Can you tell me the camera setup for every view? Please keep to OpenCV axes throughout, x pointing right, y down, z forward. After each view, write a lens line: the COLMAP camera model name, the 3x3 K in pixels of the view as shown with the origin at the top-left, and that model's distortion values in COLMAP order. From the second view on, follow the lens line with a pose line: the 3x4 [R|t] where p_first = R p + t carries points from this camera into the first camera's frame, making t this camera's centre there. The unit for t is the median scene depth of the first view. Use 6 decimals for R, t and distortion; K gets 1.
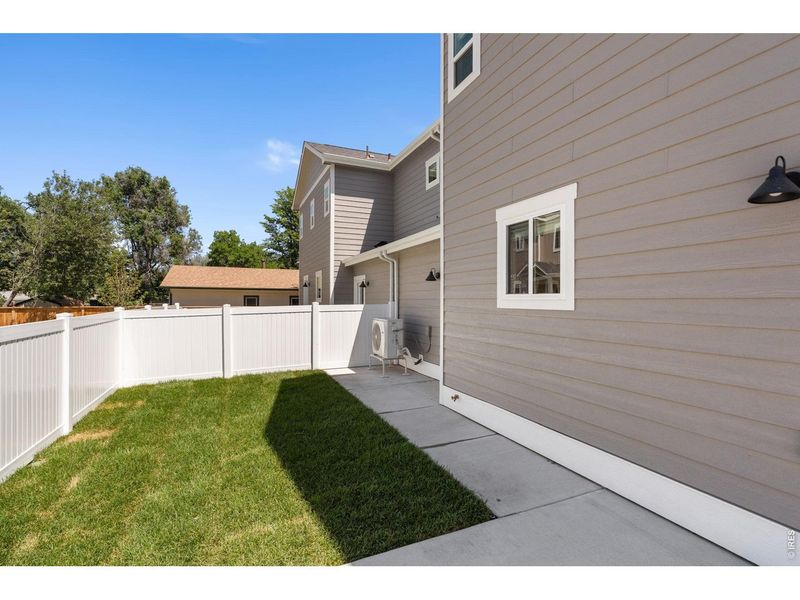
lens RADIAL K [[380.4, 0, 400.0], [0, 380.4, 300.0], [0, 0, 1]] dist [-0.000705, 0.000093]
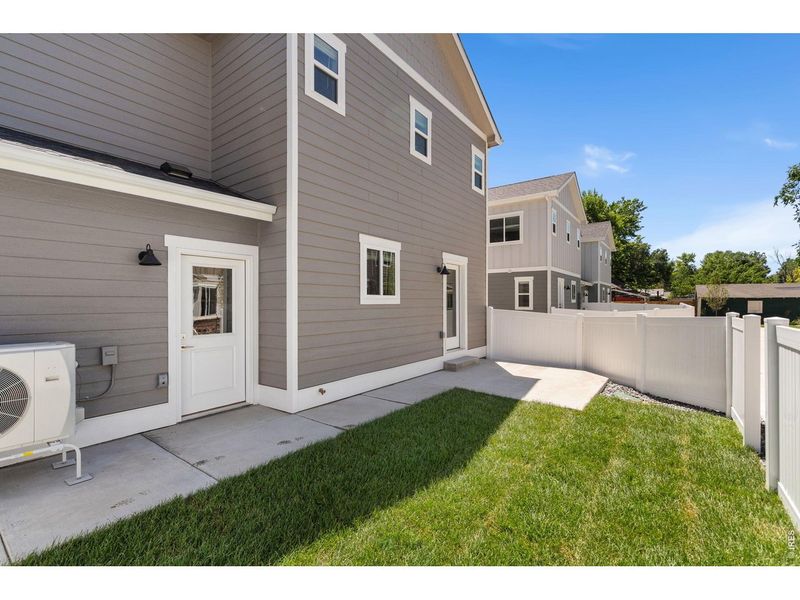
lens RADIAL K [[364.9, 0, 392.0], [0, 364.9, 304.3], [0, 0, 1]] dist [-0.001341, 0.000437]
pose [[-0.488841, -0.003345, 0.872367, -0.352683], [0.004346, 0.999971, 0.006269, 0.004705], [-0.872362, 0.006856, -0.488812, 0.562881]]
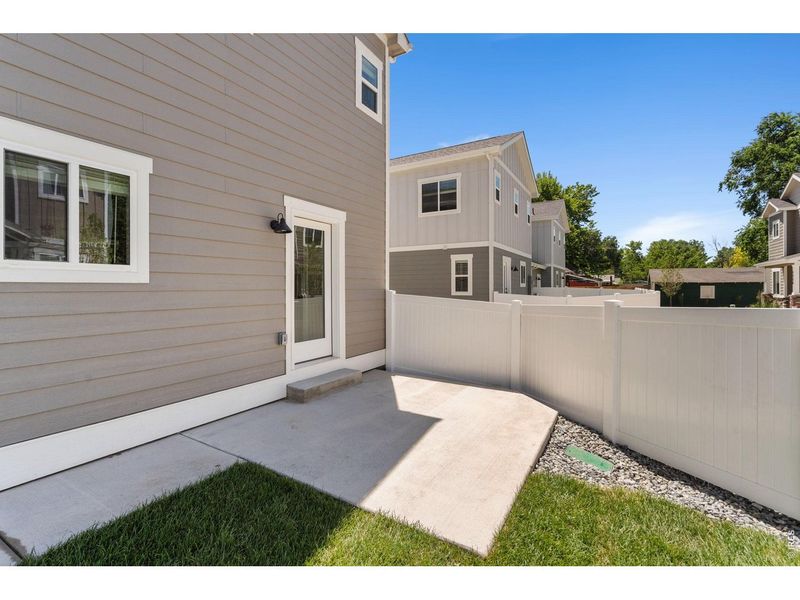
lens RADIAL K [[365.4, 0, 390.3], [0, 365.4, 289.3], [0, 0, 1]] dist [-0.003555, -0.000409]
pose [[-0.567694, -0.001070, 0.823239, -0.198520], [0.003862, 0.999985, 0.003963, 0.012054], [-0.823231, 0.005429, -0.567681, 0.286498]]
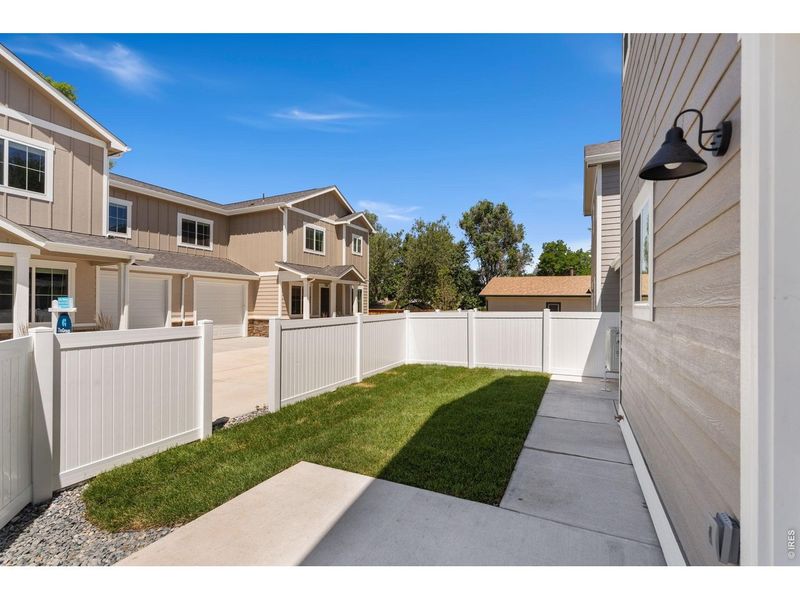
lens RADIAL K [[364.9, 0, 392.0], [0, 364.9, 304.3], [0, 0, 1]] dist [-0.001341, 0.000437]
pose [[0.636587, 0.004745, -0.771190, 0.196186], [-0.009885, 0.999949, -0.002007, -0.000280], [0.771141, 0.008901, 0.636602, 0.021810]]
